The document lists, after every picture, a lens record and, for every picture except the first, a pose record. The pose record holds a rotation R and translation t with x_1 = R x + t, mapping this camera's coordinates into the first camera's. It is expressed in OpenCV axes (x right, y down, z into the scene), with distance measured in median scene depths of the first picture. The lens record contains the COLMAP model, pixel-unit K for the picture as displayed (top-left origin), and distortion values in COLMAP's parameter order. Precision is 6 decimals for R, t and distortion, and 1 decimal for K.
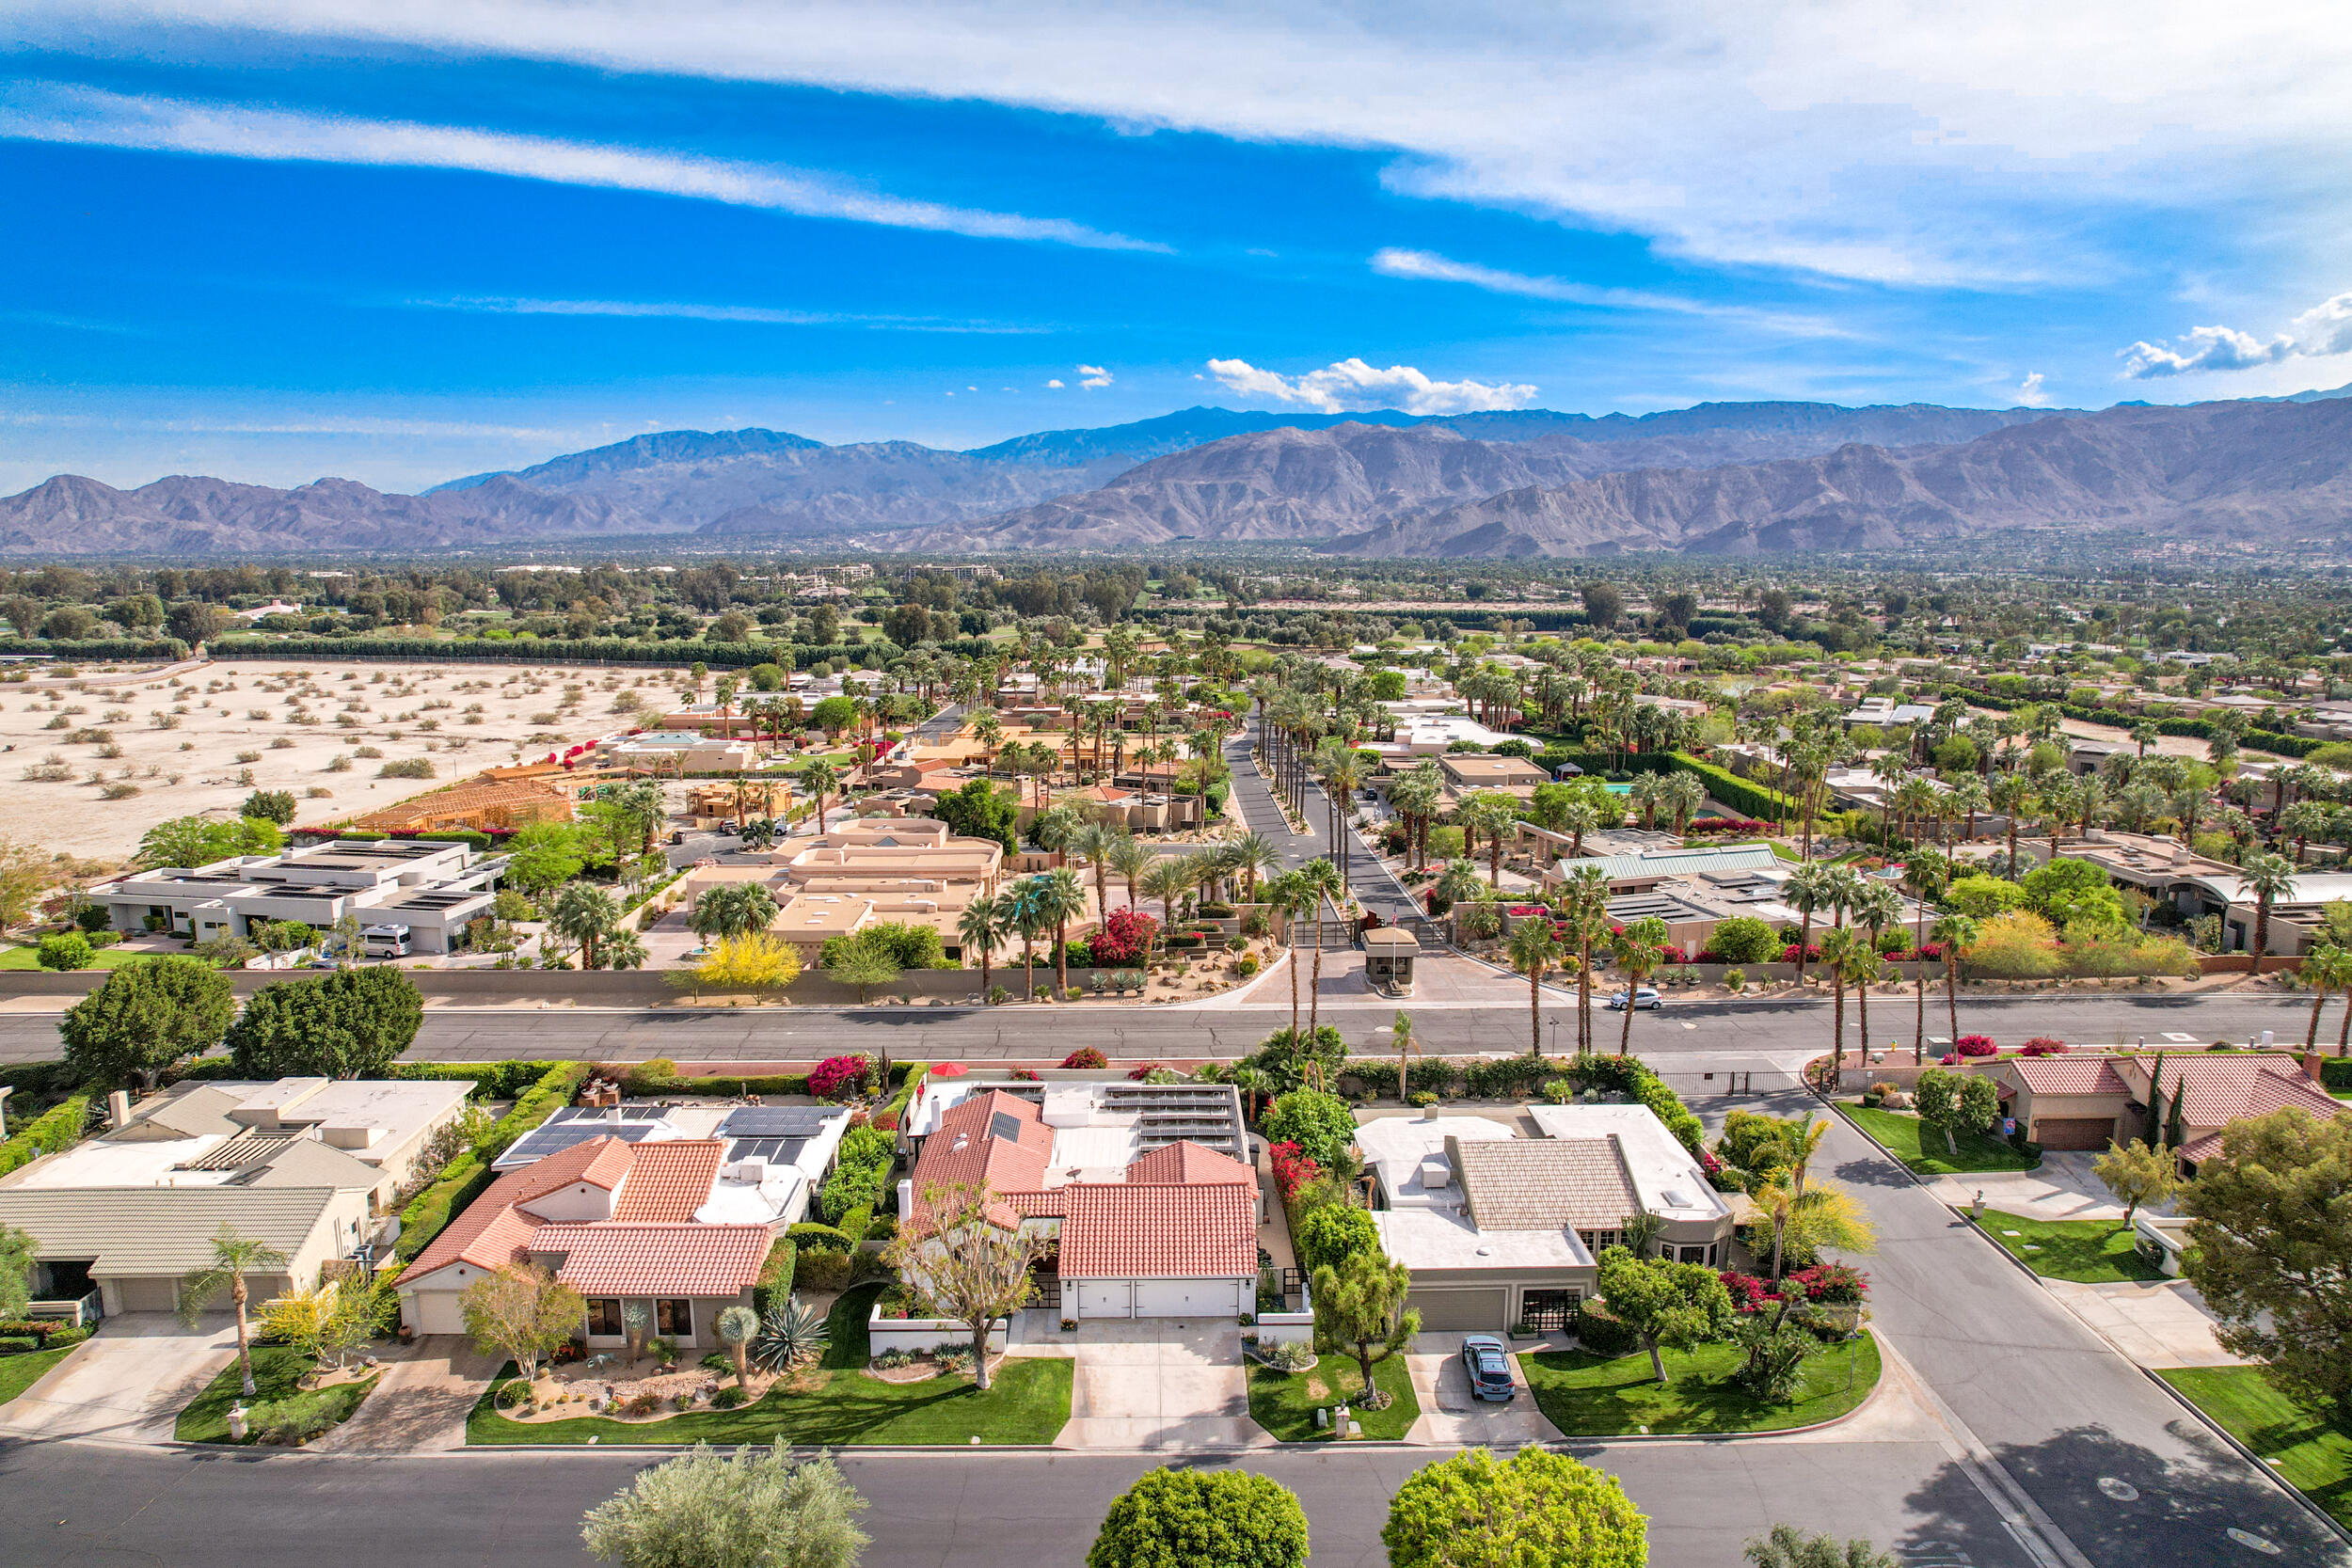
lens RADIAL K [[1510.4, 0, 1159.7], [0, 1510.4, 778.8], [0, 0, 1]] dist [-0.055306, 0.043404]
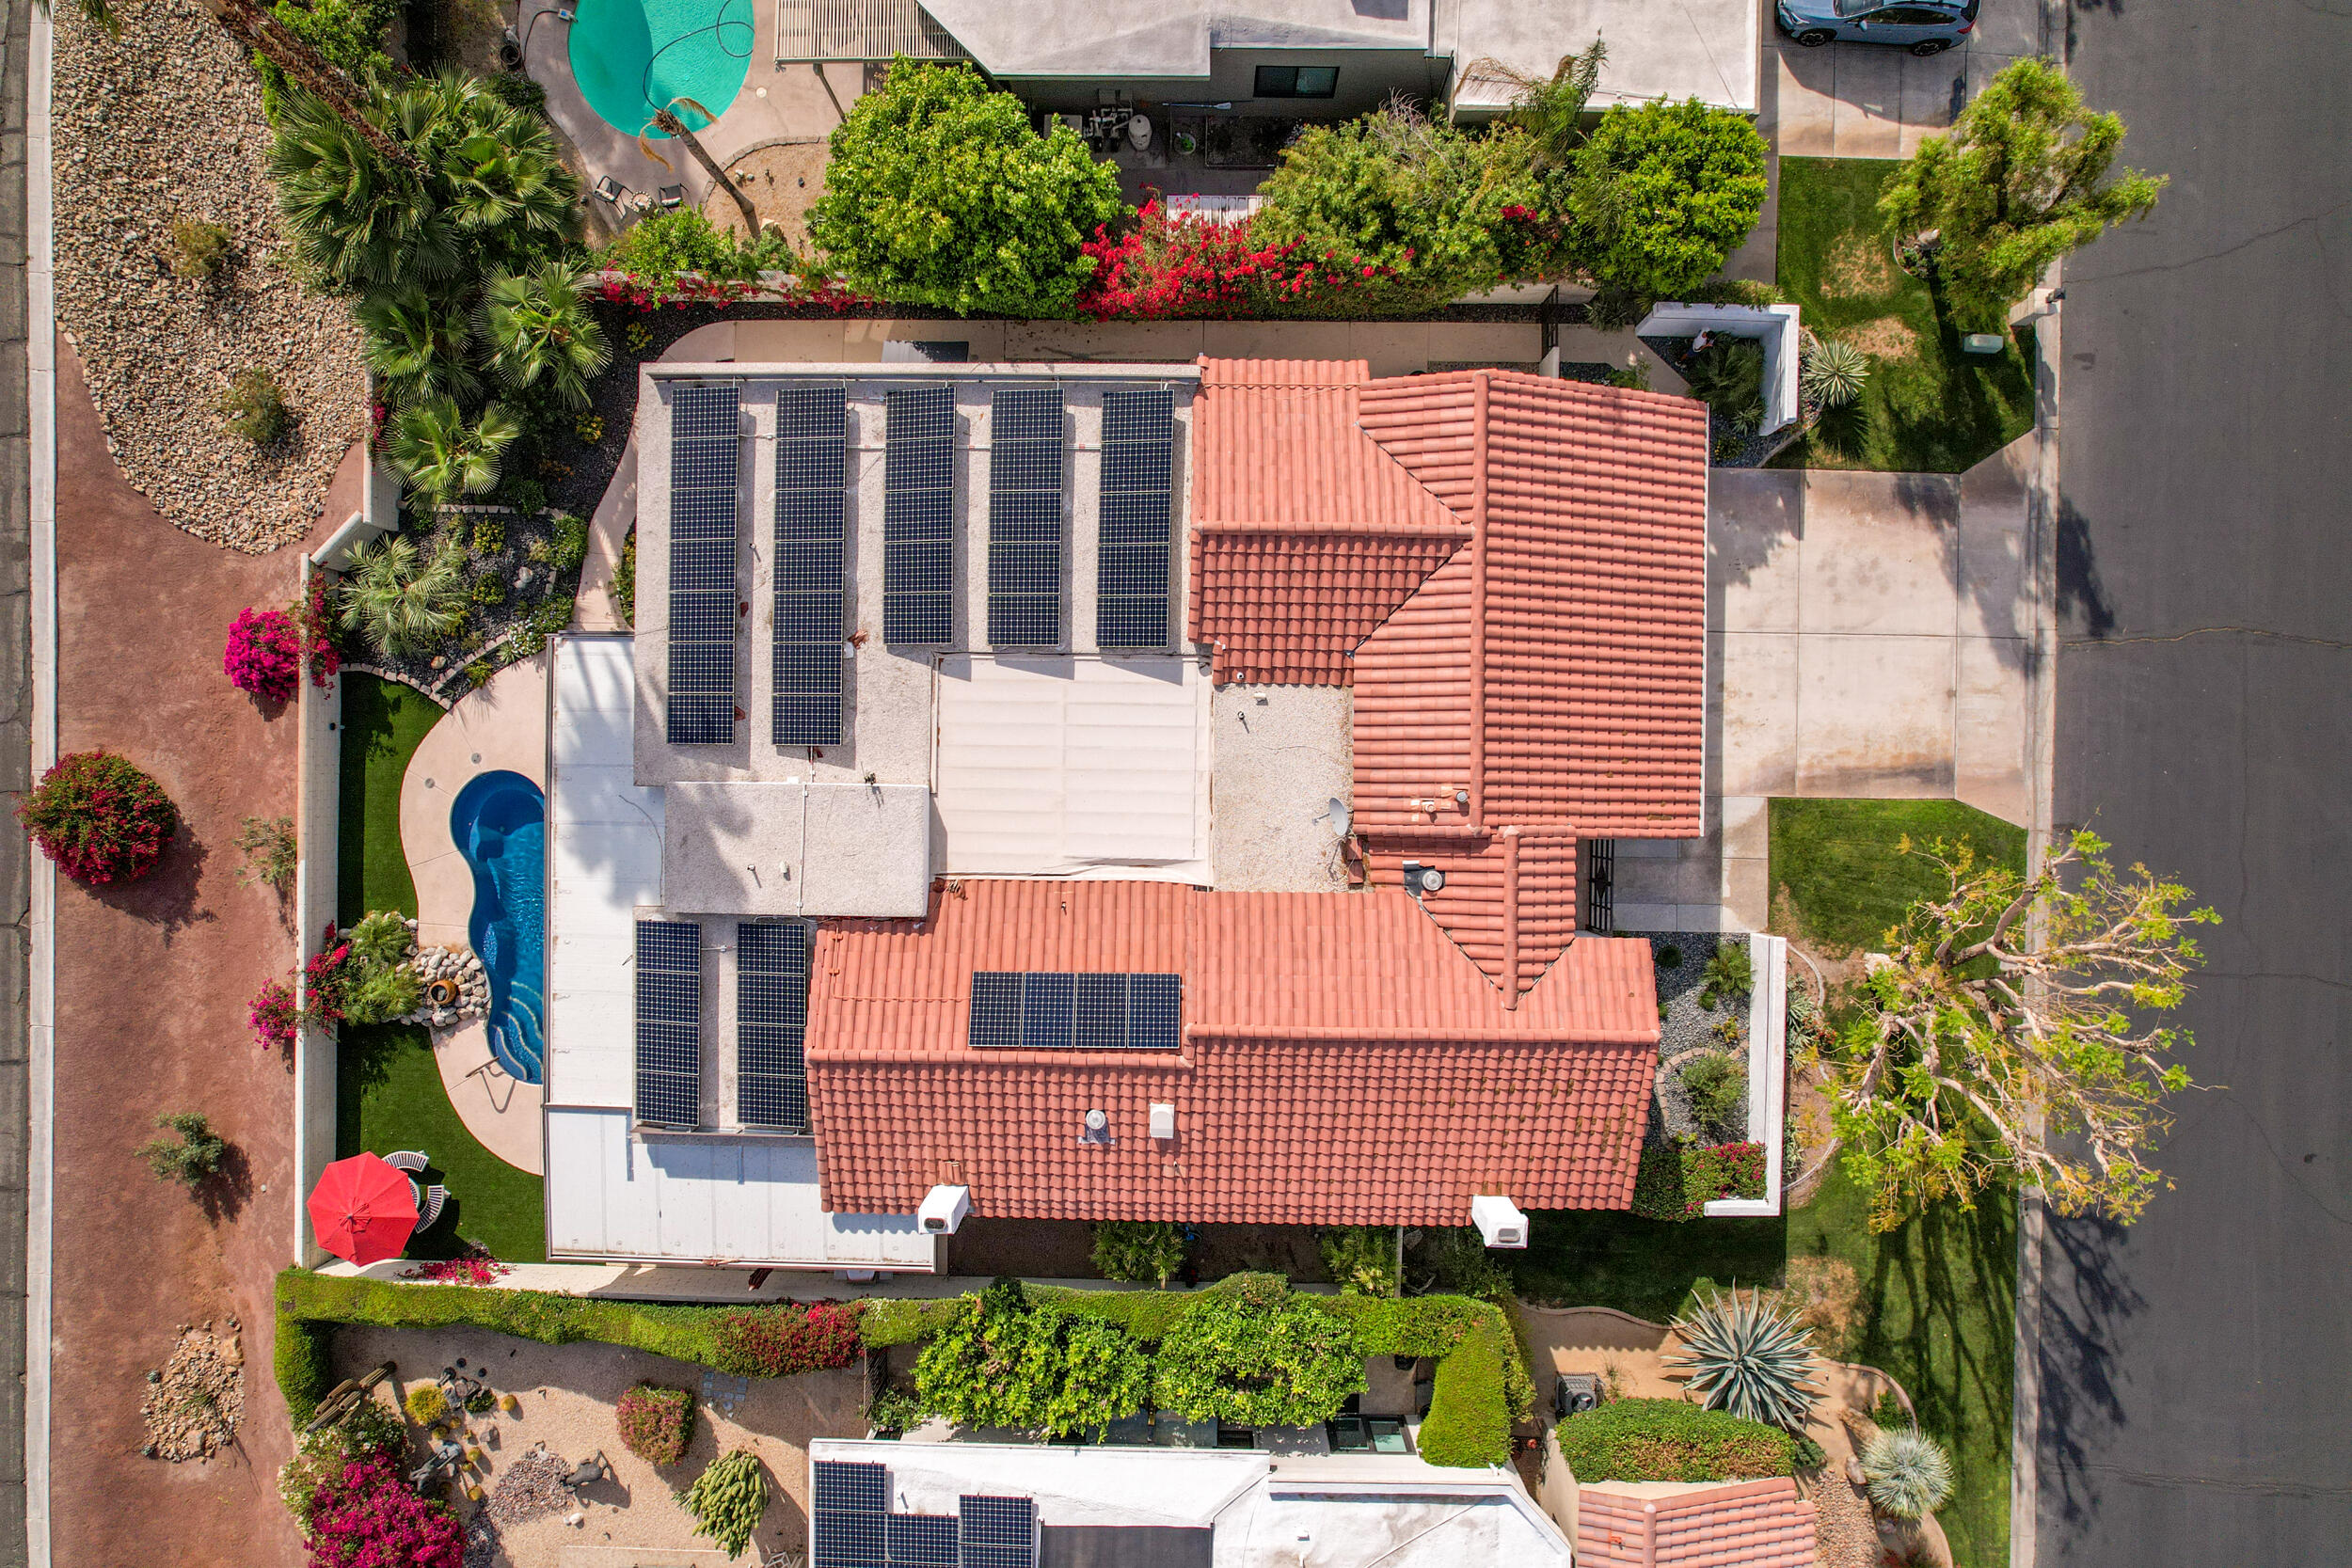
lens RADIAL K [[1510.4, 0, 1190.0], [0, 1510.4, 782.6], [0, 0, 1]] dist [-0.055306, 0.043404]
pose [[0.023623, -0.999693, -0.007428, -0.049828], [0.178205, -0.003100, 0.983988, -0.147028], [-0.983710, -0.024569, 0.178077, 1.057809]]
